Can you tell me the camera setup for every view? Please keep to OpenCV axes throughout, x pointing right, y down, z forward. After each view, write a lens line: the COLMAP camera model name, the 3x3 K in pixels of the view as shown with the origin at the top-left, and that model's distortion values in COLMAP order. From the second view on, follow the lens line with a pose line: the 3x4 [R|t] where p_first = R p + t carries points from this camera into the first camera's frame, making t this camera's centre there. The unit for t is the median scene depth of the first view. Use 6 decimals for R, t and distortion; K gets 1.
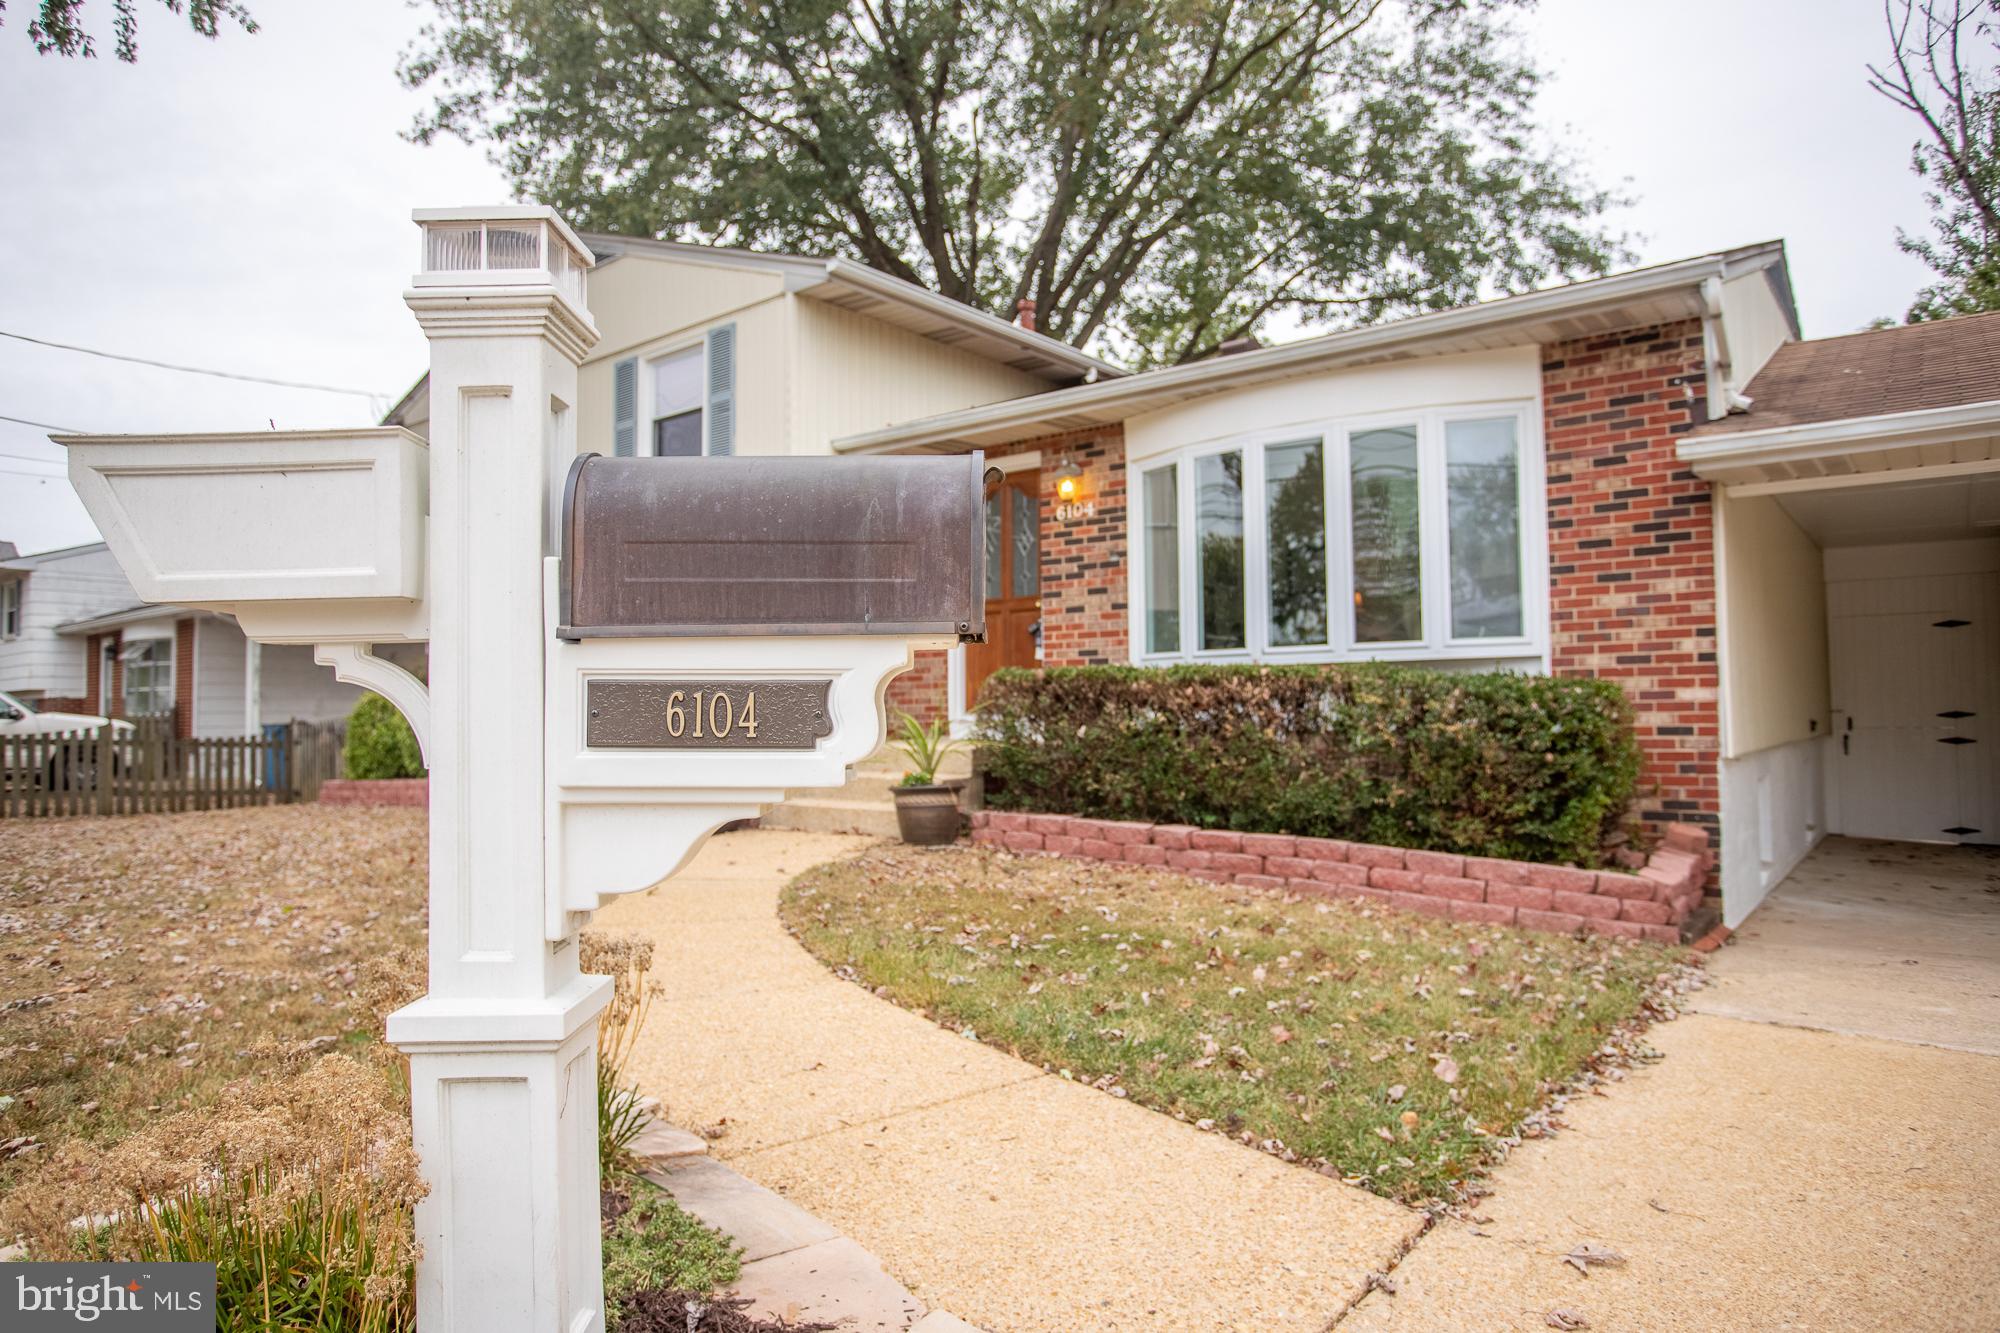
lens RADIAL K [[1221.5, 0, 1000.0], [0, 1221.5, 666.5], [0, 0, 1]] dist [-0.068296, 0.054869]
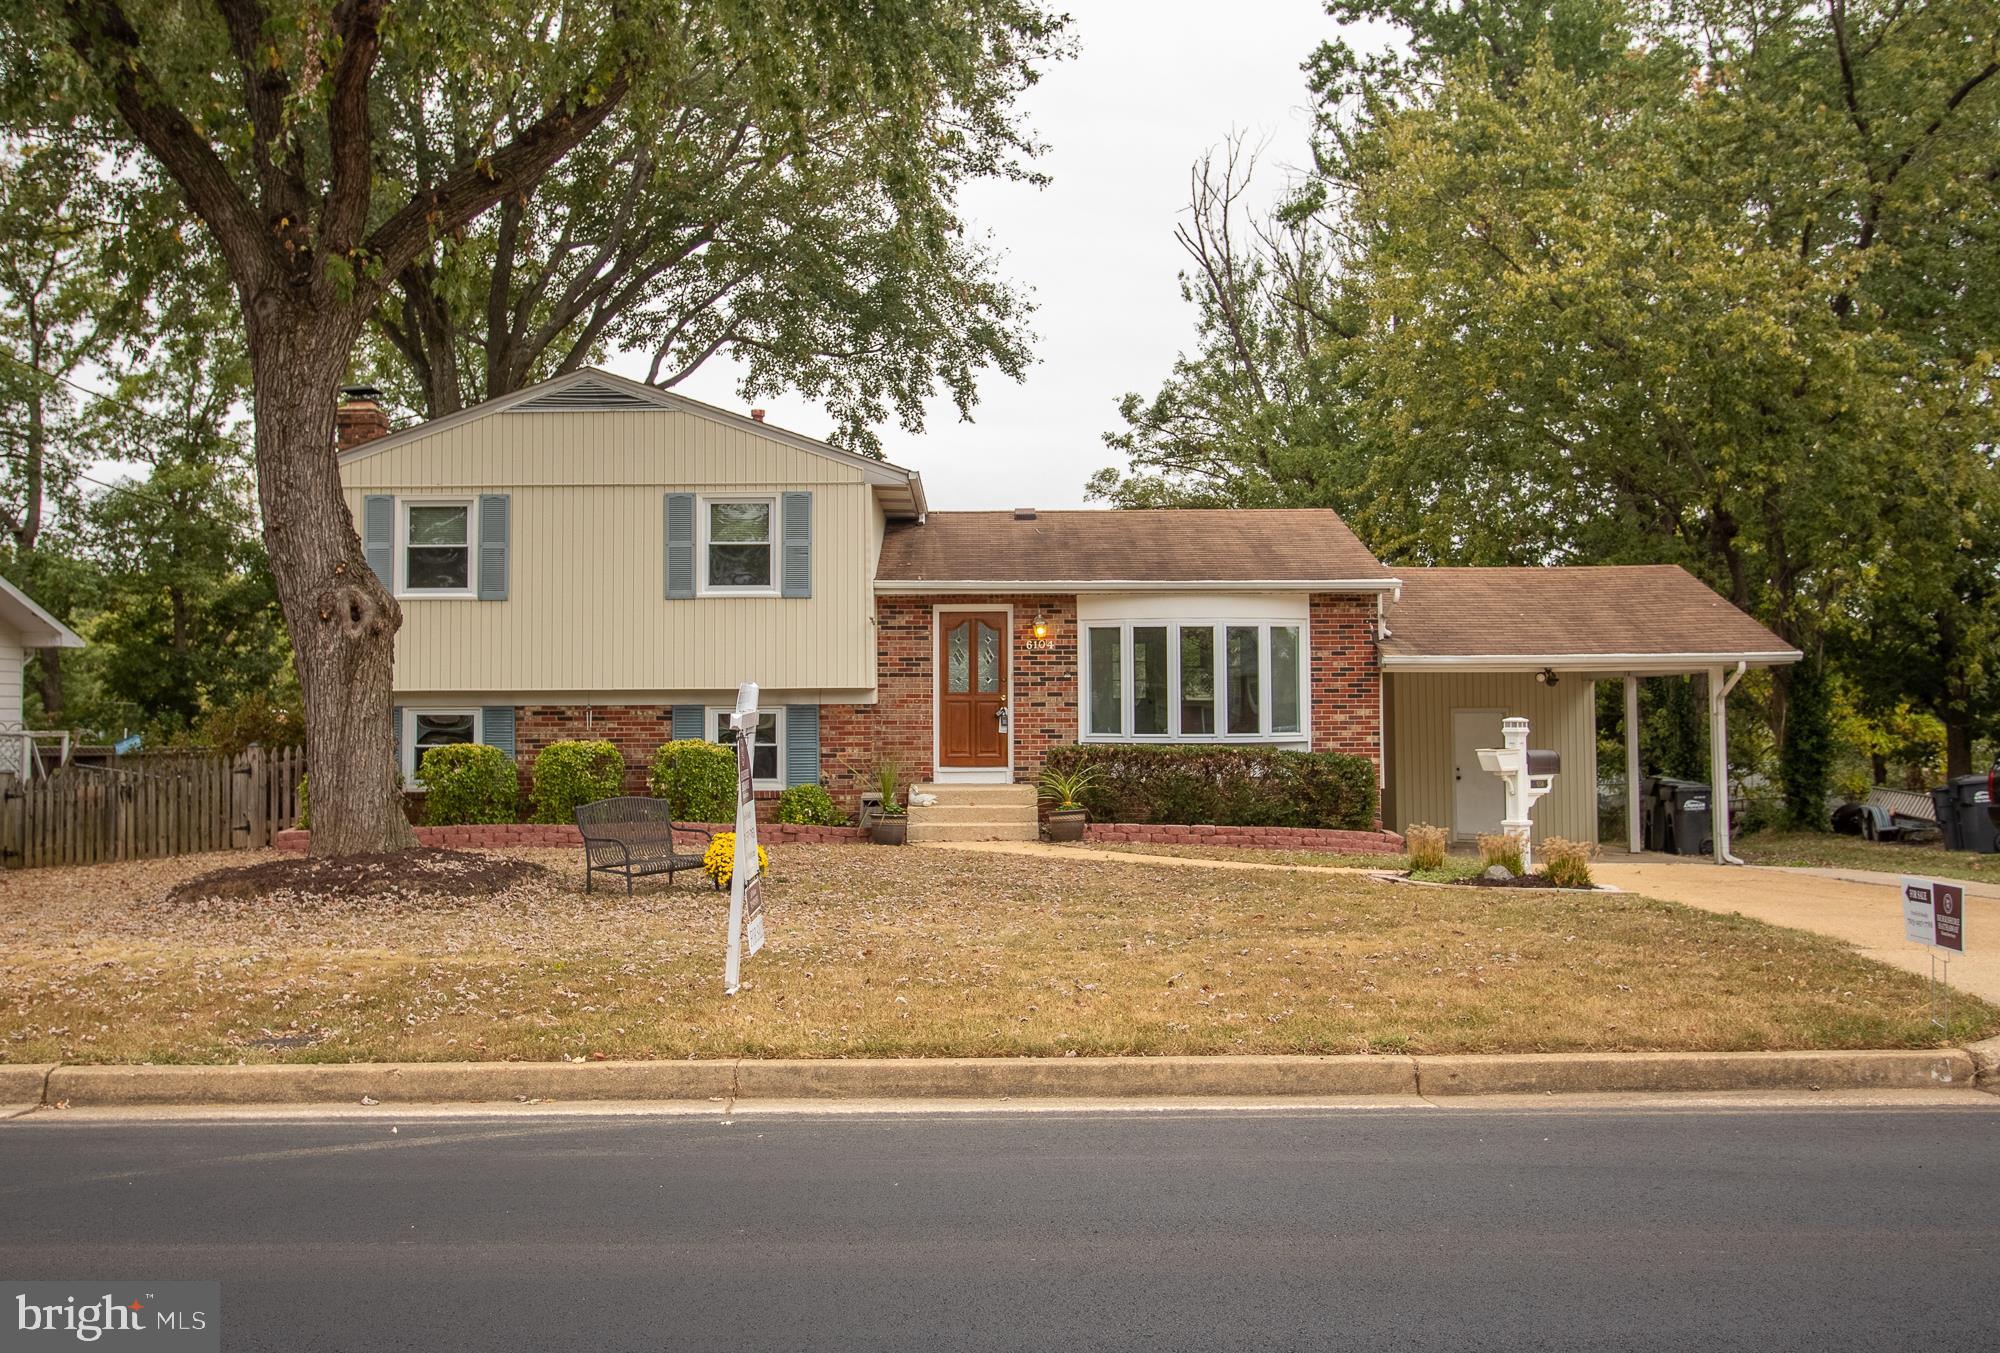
lens RADIAL K [[1843.7, 0, 999.0], [0, 1843.7, 620.0], [0, 0, 1]] dist [-0.056258, 0.081025]
pose [[0.772607, 0.041993, 0.633495, -2.094090], [-0.029120, 0.999104, -0.030714, -0.110809], [-0.634217, 0.005282, 0.773137, -1.196132]]
